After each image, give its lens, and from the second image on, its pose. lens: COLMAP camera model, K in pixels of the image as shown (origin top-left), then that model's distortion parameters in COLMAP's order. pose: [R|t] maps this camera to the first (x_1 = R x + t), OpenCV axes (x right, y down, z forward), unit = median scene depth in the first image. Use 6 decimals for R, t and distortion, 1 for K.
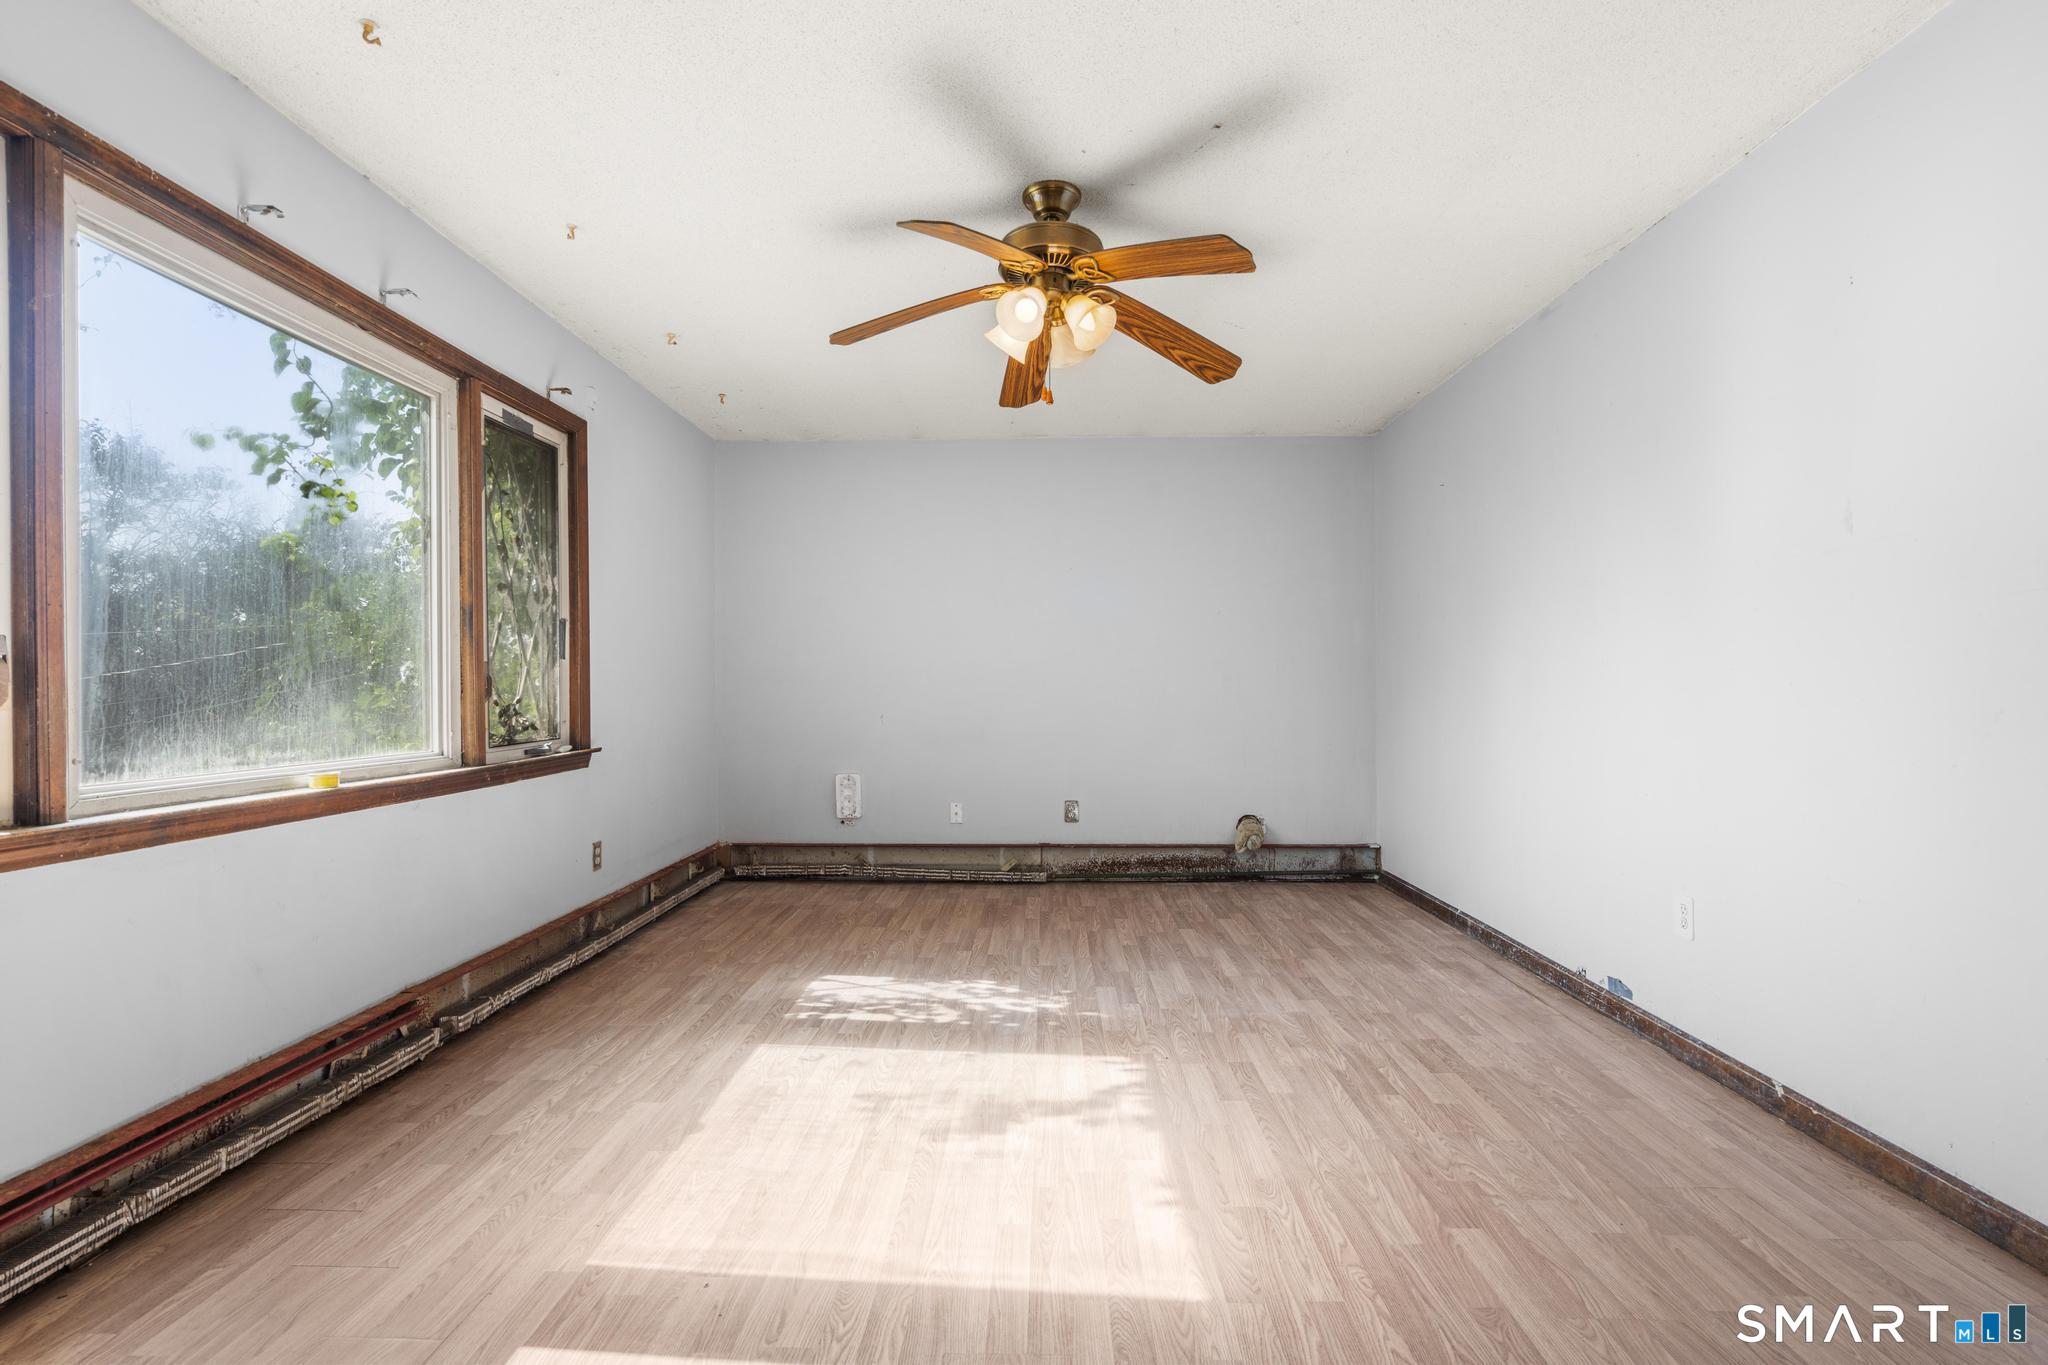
lens RADIAL K [[926.8, 0, 1023.3], [0, 926.8, 684.9], [0, 0, 1]] dist [0.002061, 0.001149]
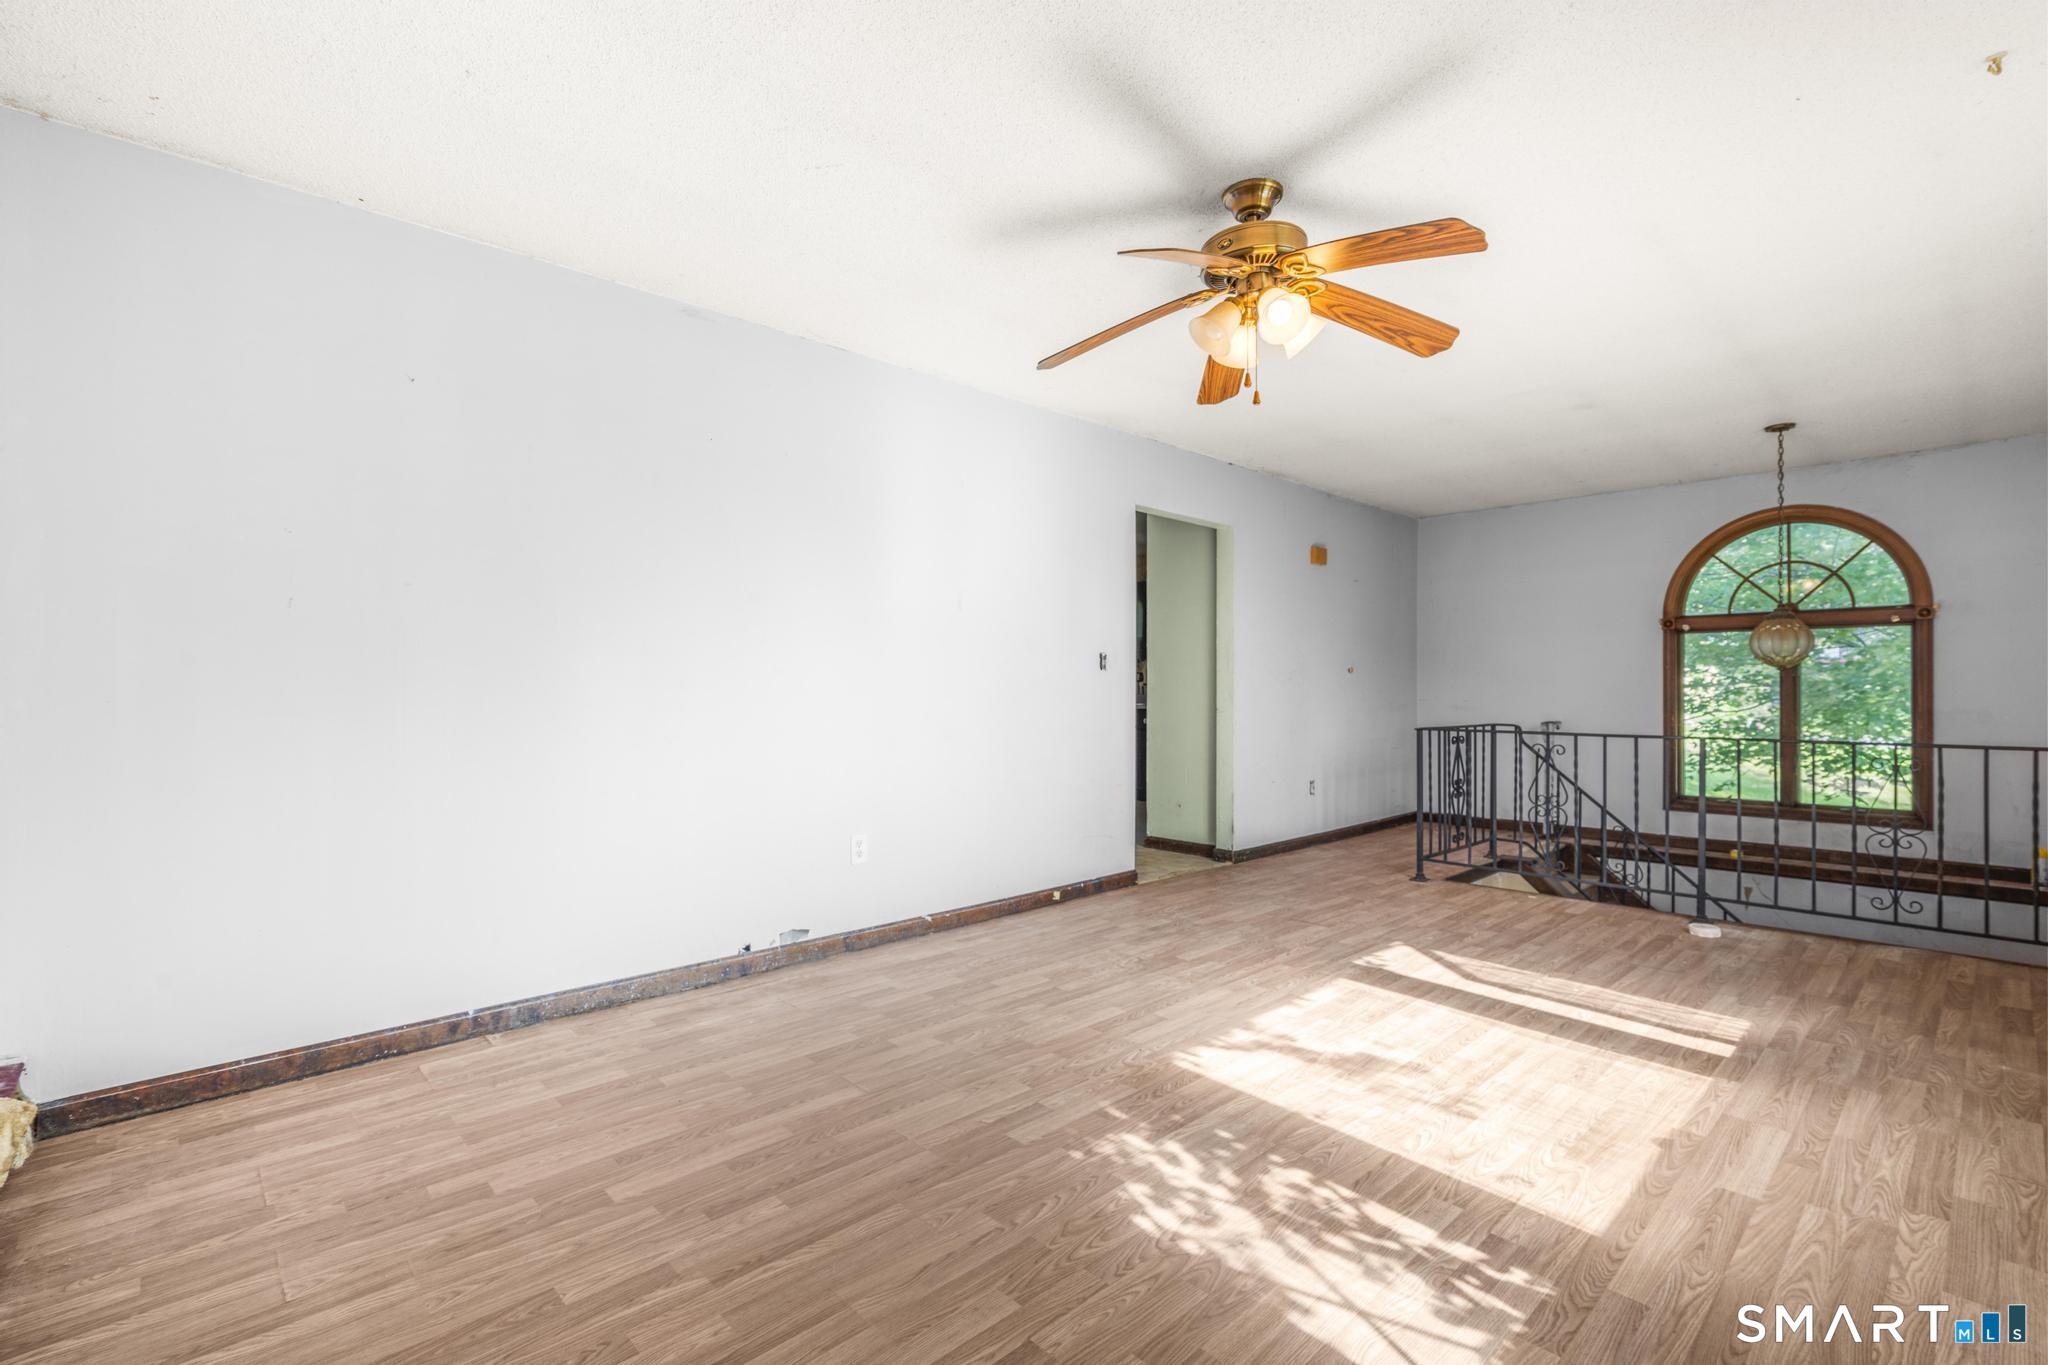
lens RADIAL K [[926.8, 0, 1023.7], [0, 926.8, 684.3], [0, 0, 1]] dist [0.002061, 0.001149]
pose [[-0.705624, 0.002776, 0.708581, -0.436031], [0.001464, 0.999996, -0.002460, -0.001004], [-0.708585, -0.000698, -0.705626, 1.644455]]
